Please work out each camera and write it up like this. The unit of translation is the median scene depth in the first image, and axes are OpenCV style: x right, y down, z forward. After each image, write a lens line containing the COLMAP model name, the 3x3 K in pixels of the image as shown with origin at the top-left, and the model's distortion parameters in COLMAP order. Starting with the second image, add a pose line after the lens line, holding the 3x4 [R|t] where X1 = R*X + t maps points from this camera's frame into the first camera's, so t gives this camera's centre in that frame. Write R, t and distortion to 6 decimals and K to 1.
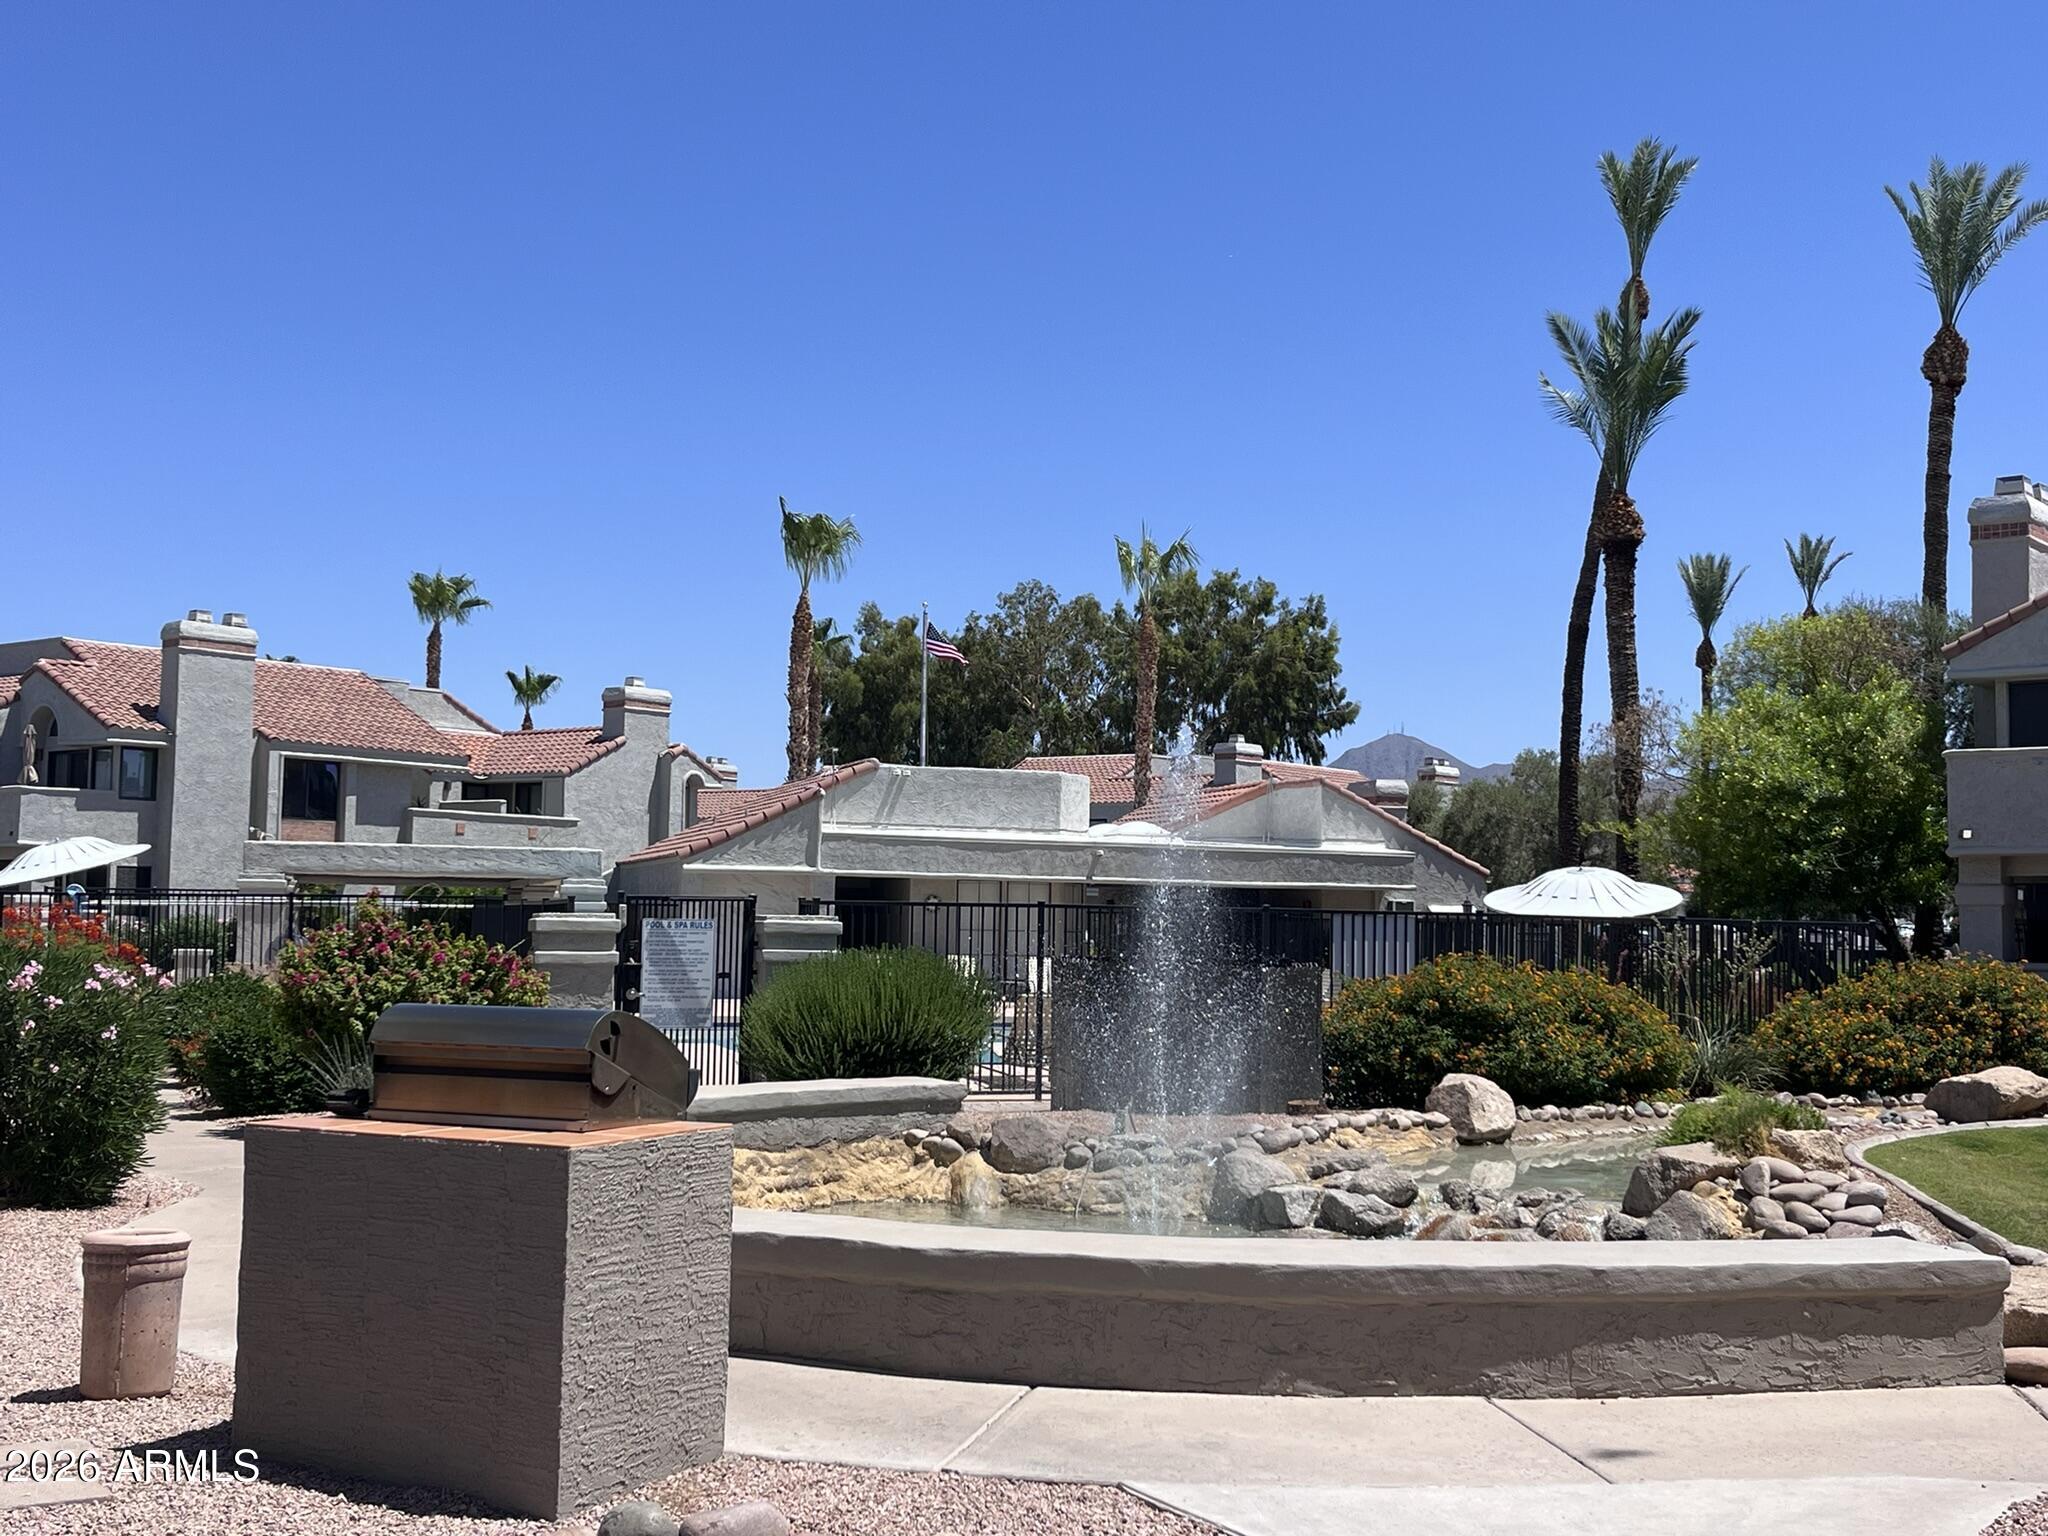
lens RADIAL K [[2440.7, 0, 1024.0], [0, 2440.7, 768.0], [0, 0, 1]] dist [0.171013, -0.563379]
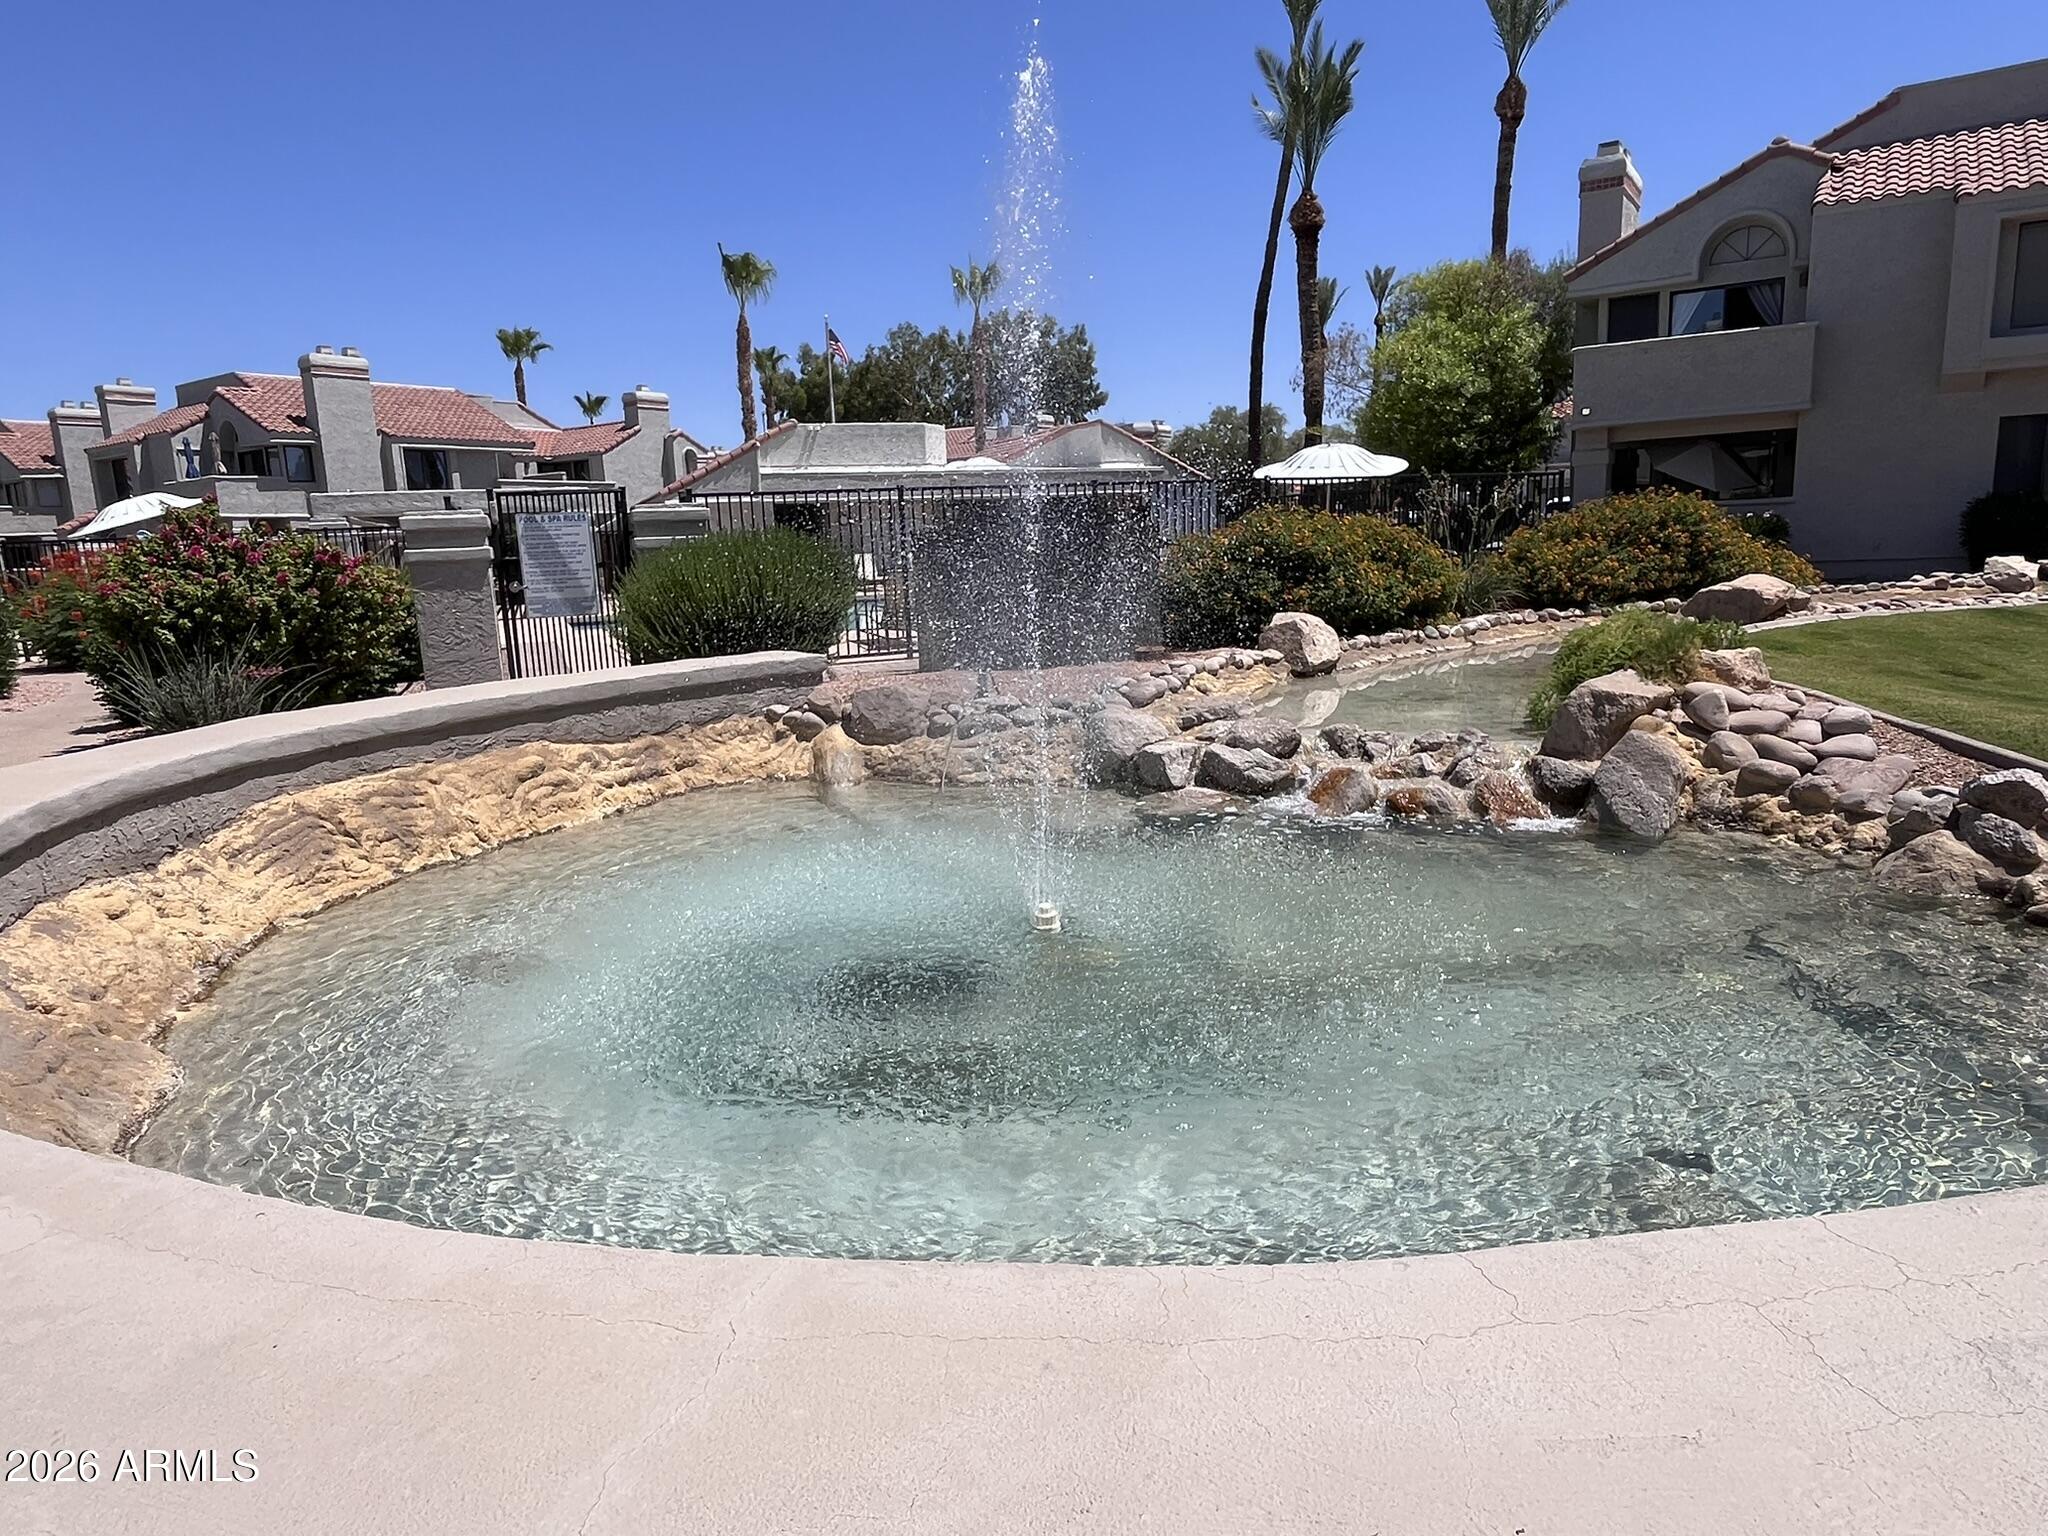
lens RADIAL K [[1174.5, 0, 1024.0], [0, 1174.5, 768.0], [0, 0, 1]] dist [-0.001786, -0.000467]
pose [[0.994946, -0.072512, 0.069452, 0.018470], [0.053278, 0.967563, 0.246950, 0.054619], [-0.085106, -0.242002, 0.966536, 0.475287]]
